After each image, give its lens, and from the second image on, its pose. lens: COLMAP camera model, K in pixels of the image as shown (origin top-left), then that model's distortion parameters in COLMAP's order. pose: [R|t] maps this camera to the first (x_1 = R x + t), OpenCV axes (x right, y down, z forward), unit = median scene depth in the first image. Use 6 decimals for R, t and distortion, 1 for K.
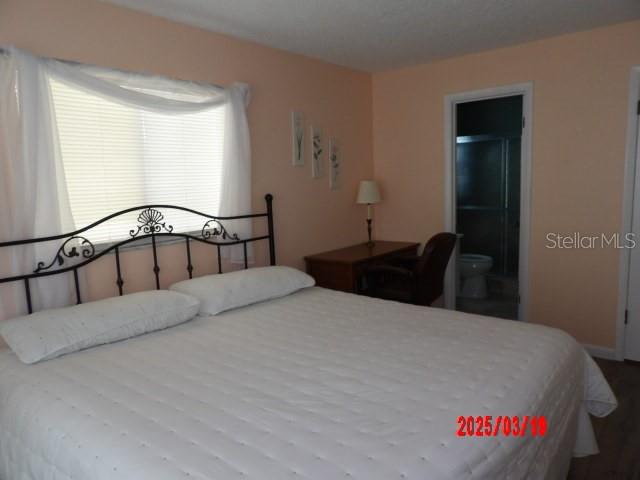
lens RADIAL K [[454.7, 0, 319.6], [0, 454.7, 241.2], [0, 0, 1]] dist [-0.014467, 0.014832]
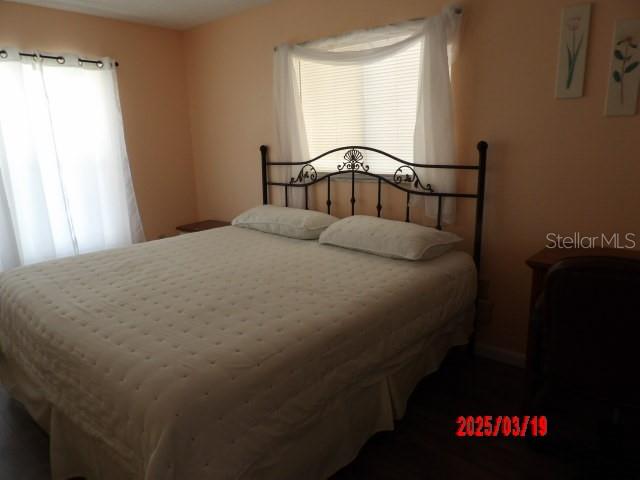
lens RADIAL K [[454.7, 0, 319.6], [0, 454.7, 240.7], [0, 0, 1]] dist [-0.014467, 0.014832]
pose [[-0.022459, 0.255903, -0.966441, 0.793778], [-0.106268, 0.960598, 0.256825, -0.129029], [0.994084, 0.108470, 0.005621, 0.867584]]
